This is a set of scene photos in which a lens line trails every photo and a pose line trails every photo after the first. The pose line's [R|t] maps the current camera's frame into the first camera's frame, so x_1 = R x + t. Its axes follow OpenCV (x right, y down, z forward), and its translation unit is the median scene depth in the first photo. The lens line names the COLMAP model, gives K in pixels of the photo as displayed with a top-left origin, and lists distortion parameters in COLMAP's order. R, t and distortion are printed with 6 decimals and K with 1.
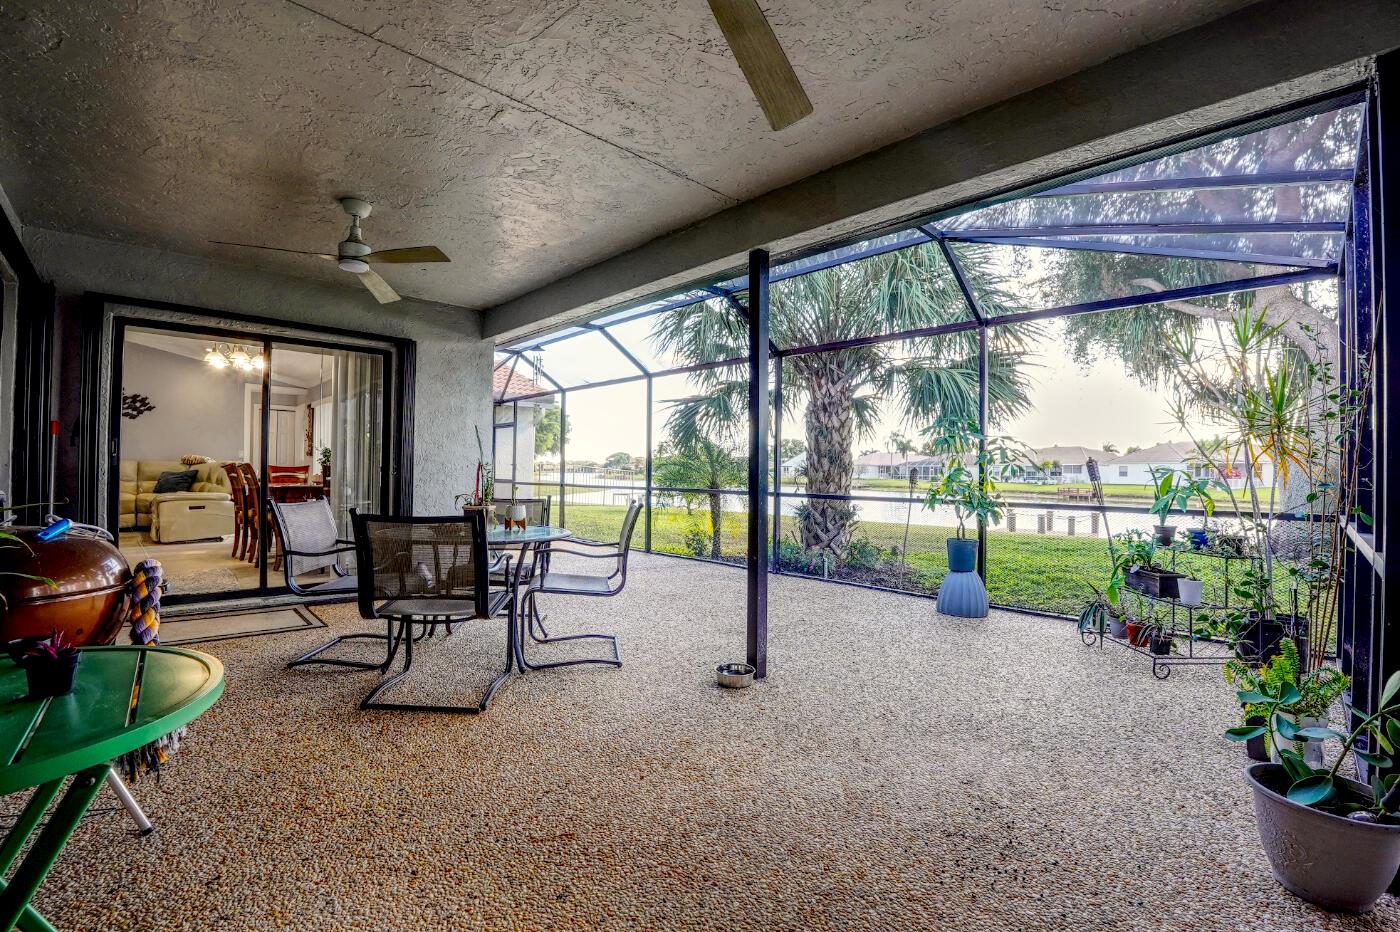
lens RADIAL K [[625.5, 0, 700.0], [0, 625.5, 466.0], [0, 0, 1]] dist [-0.001277, -0.000170]
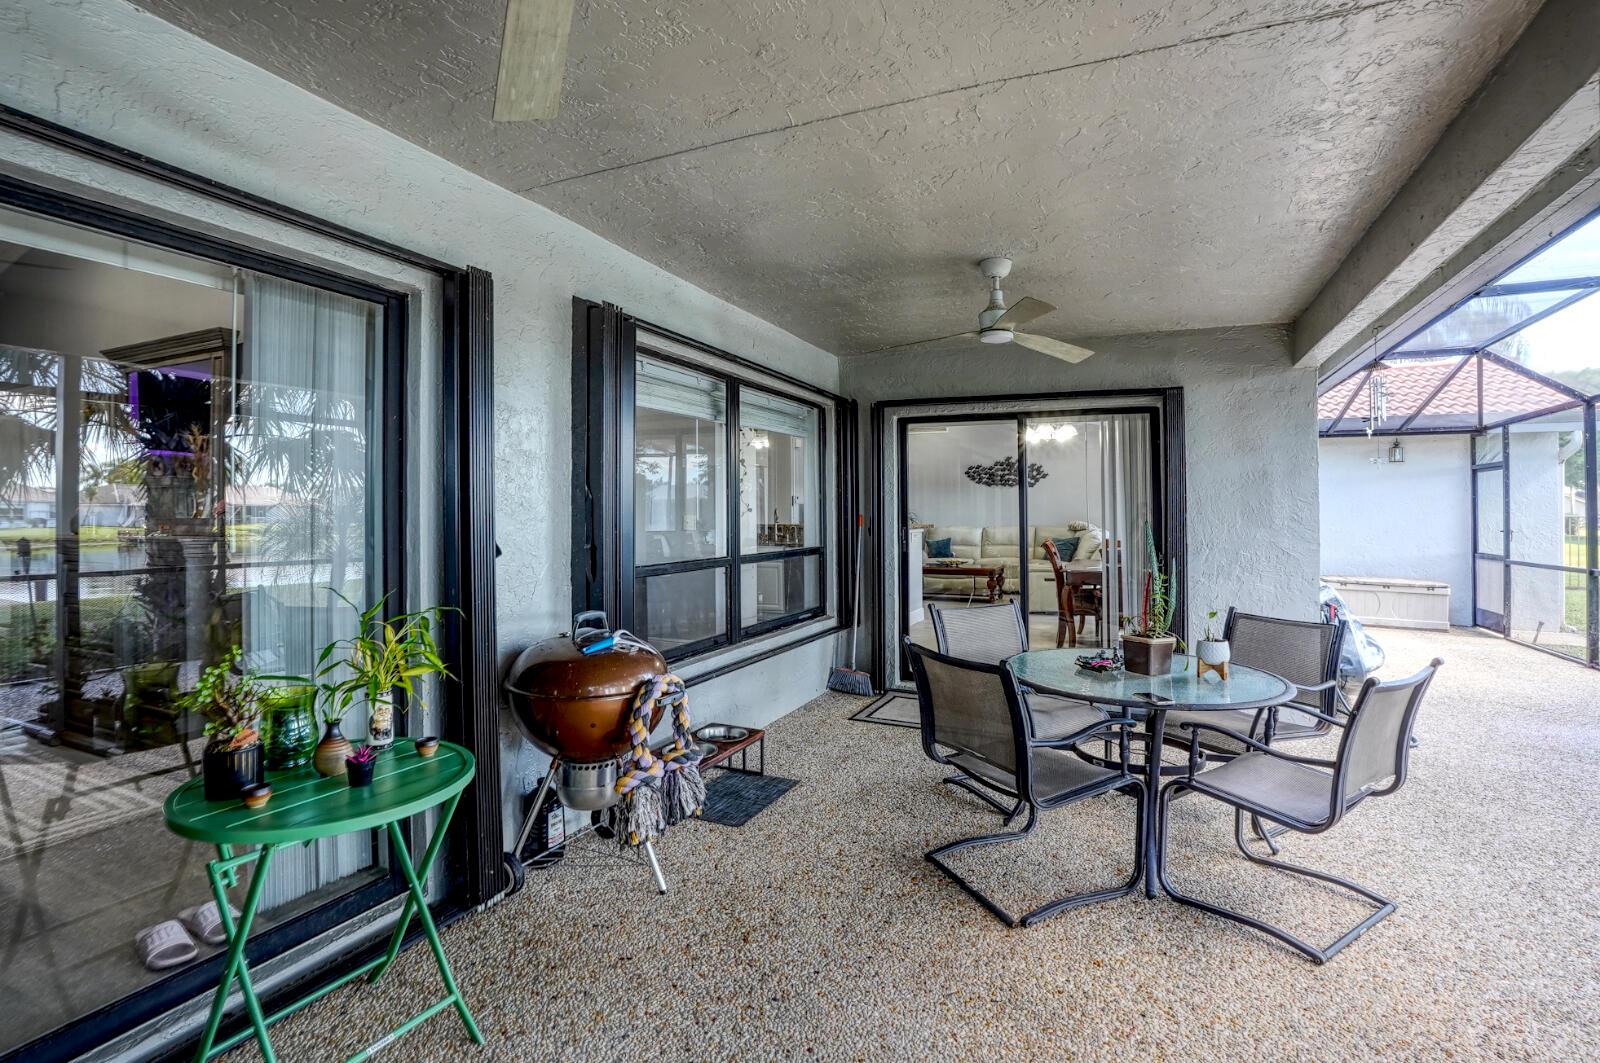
lens RADIAL K [[764.5, 0, 800.0], [0, 764.5, 531.5], [0, 0, 1]] dist [-0.051120, 0.000143]
pose [[0.386050, 0.017685, -0.922308, 0.257435], [0.008890, 0.999698, 0.022890, -0.070711], [0.922435, -0.017036, 0.385777, 0.305438]]
